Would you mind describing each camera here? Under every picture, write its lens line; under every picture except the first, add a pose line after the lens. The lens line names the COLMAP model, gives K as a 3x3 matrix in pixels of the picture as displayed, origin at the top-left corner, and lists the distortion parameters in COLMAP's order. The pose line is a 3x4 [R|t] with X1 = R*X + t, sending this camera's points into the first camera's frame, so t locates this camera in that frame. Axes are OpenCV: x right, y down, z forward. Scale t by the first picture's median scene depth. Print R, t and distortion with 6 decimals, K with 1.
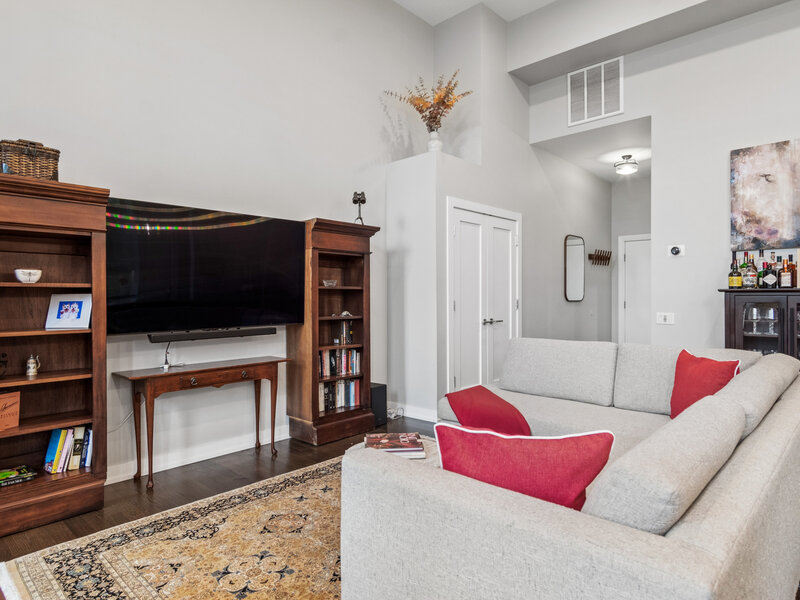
lens RADIAL K [[483.4, 0, 400.3], [0, 483.4, 293.7], [0, 0, 1]] dist [-0.001204, 0.000989]
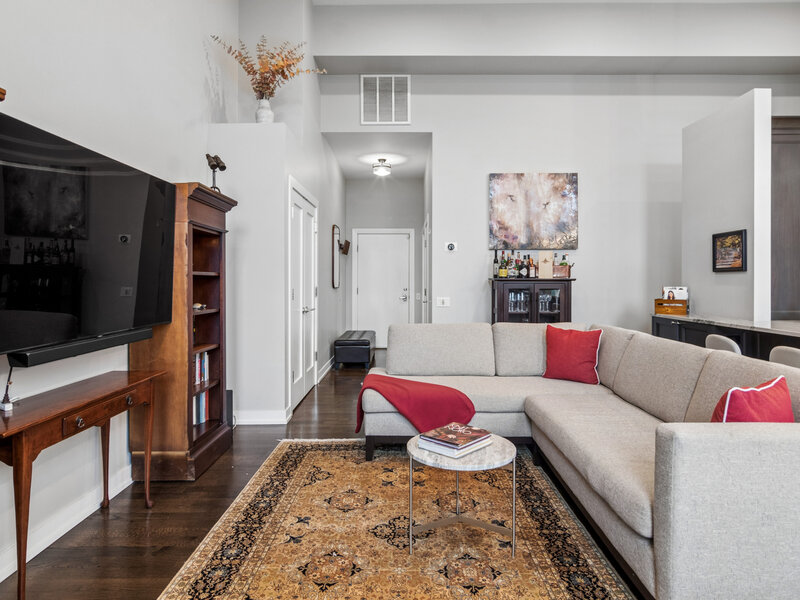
lens RADIAL K [[491.1, 0, 400.1], [0, 491.1, 279.3], [0, 0, 1]] dist [-0.002665, -0.001538]
pose [[0.732363, 0.005210, 0.680895, -0.423776], [-0.004864, 0.999985, -0.002419, -0.002775], [-0.680897, -0.001541, 0.732377, 0.193771]]
